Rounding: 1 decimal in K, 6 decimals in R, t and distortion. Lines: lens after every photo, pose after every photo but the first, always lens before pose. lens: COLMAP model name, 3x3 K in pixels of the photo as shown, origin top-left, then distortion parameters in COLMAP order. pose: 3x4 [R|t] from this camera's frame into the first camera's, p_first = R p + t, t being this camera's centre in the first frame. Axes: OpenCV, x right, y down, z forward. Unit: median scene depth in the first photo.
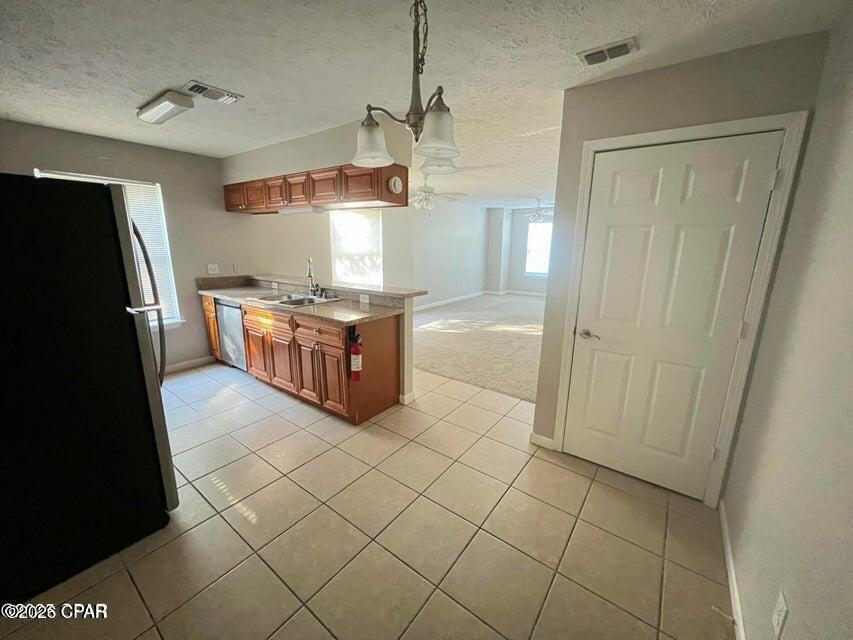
lens RADIAL K [[342.9, 0, 429.9], [0, 342.9, 315.8], [0, 0, 1]] dist [0.001694, 0.000117]
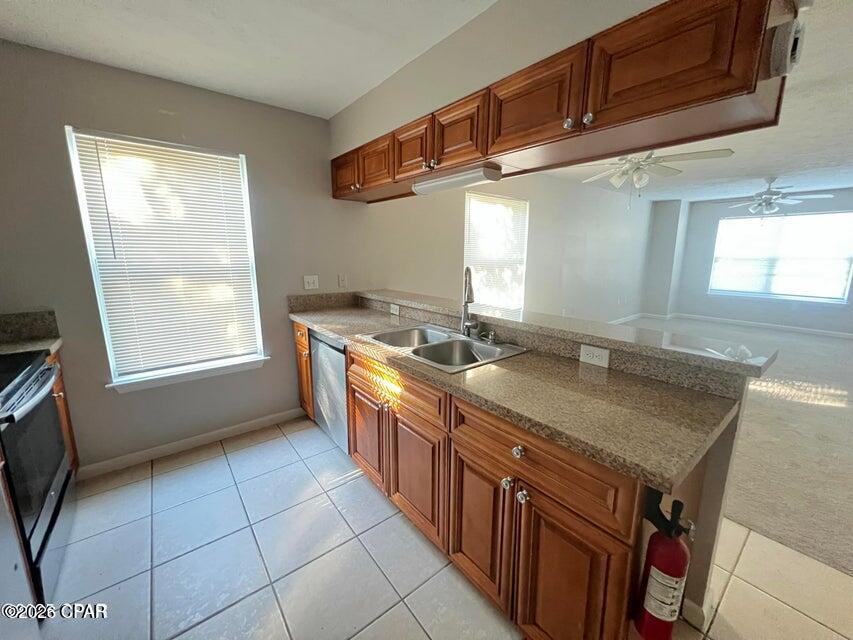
lens RADIAL K [[342.9, 0, 430.2], [0, 342.9, 313.8], [0, 0, 1]] dist [0.001694, 0.000117]
pose [[0.967116, 0.038261, -0.251443, -0.240178], [-0.046797, 0.998510, -0.028055, -0.069360], [0.249995, 0.038899, 0.967465, 0.421992]]
